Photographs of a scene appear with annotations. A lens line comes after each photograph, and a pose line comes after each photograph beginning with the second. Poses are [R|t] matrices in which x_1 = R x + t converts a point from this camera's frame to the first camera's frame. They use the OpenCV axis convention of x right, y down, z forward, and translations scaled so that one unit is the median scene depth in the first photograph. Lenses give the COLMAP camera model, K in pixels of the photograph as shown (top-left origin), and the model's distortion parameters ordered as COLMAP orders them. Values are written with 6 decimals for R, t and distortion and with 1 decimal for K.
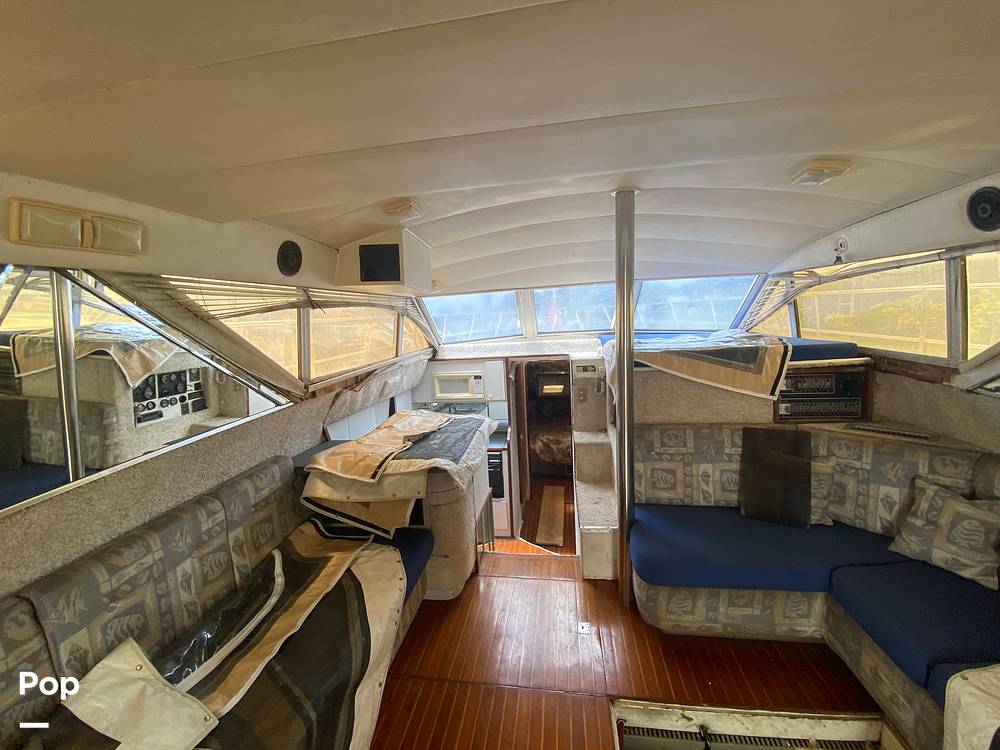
lens RADIAL K [[404.0, 0, 498.6], [0, 404.0, 375.5], [0, 0, 1]] dist [0.023869, -0.021679]
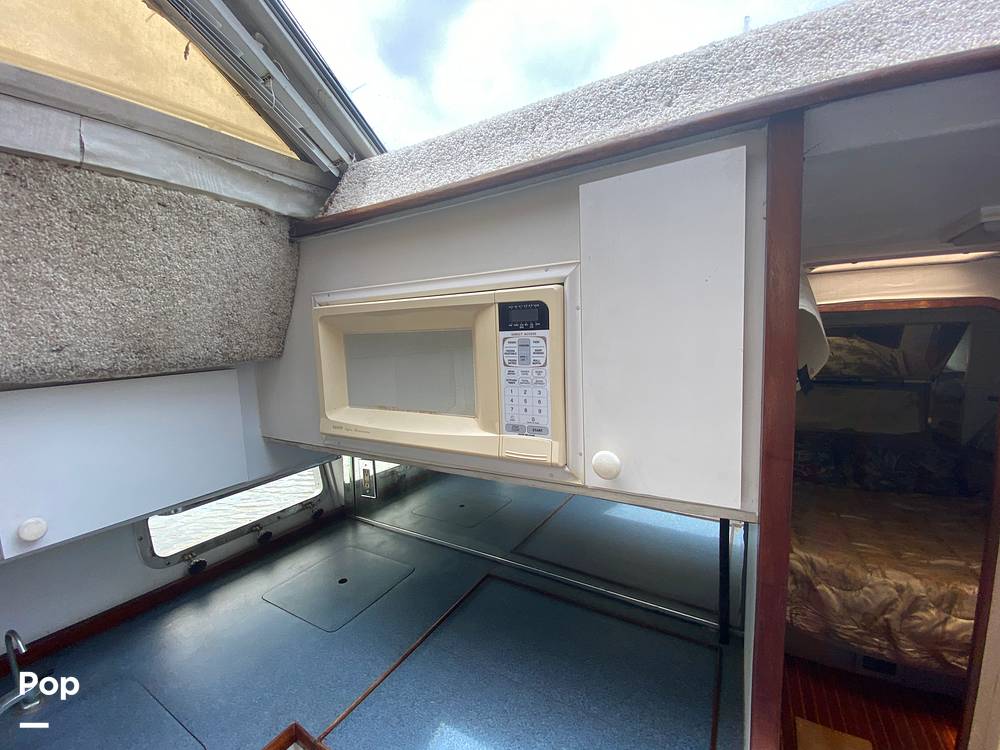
lens RADIAL K [[404.0, 0, 498.6], [0, 404.0, 375.5], [0, 0, 1]] dist [0.023869, -0.021679]
pose [[0.930147, 0.049096, -0.363891, -0.004385], [-0.059156, 0.998112, -0.016545, 0.019831], [0.362391, 0.036915, 0.931295, 0.589347]]
